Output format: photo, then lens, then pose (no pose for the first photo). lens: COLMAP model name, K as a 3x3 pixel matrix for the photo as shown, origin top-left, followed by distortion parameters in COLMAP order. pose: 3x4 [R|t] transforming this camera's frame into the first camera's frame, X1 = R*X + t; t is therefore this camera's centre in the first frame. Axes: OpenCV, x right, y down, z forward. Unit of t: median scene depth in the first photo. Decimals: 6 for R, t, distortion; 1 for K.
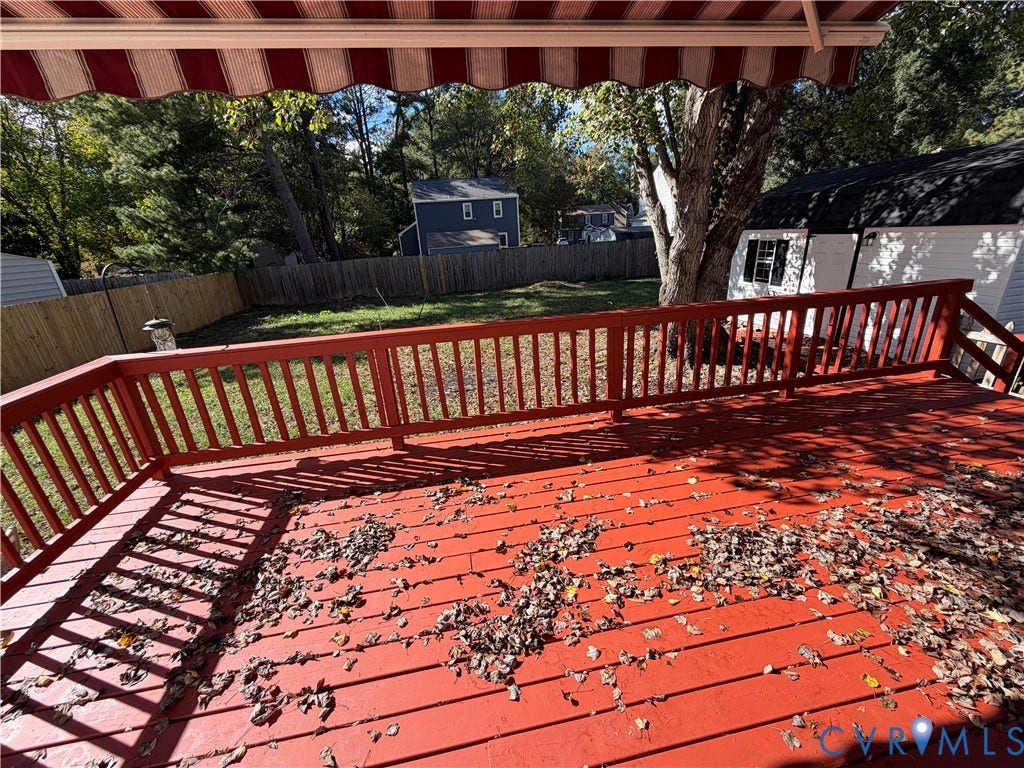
lens RADIAL K [[405.3, 0, 512.3], [0, 405.3, 386.5], [0, 0, 1]] dist [-0.002007, 0.000452]
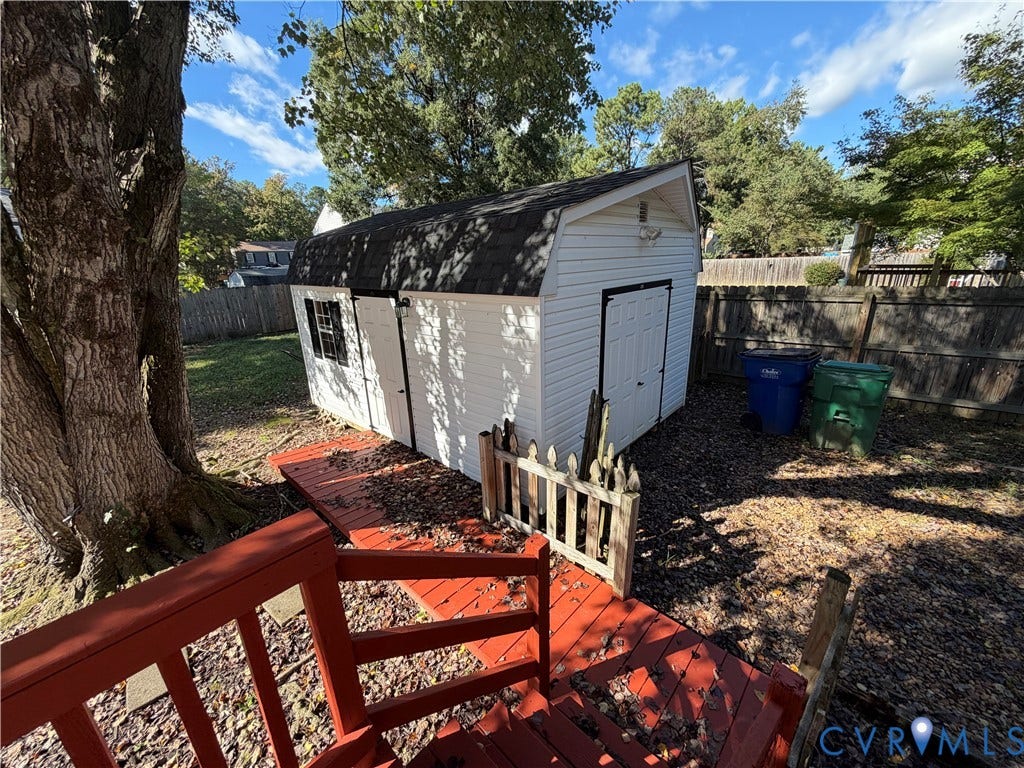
lens RADIAL K [[405.3, 0, 512.9], [0, 405.3, 383.9], [0, 0, 1]] dist [-0.002007, 0.000452]
pose [[0.795780, -0.147387, 0.587377, 0.593248], [0.200912, 0.979251, -0.026479, -0.182240], [-0.571287, 0.139083, 0.808880, 0.369297]]
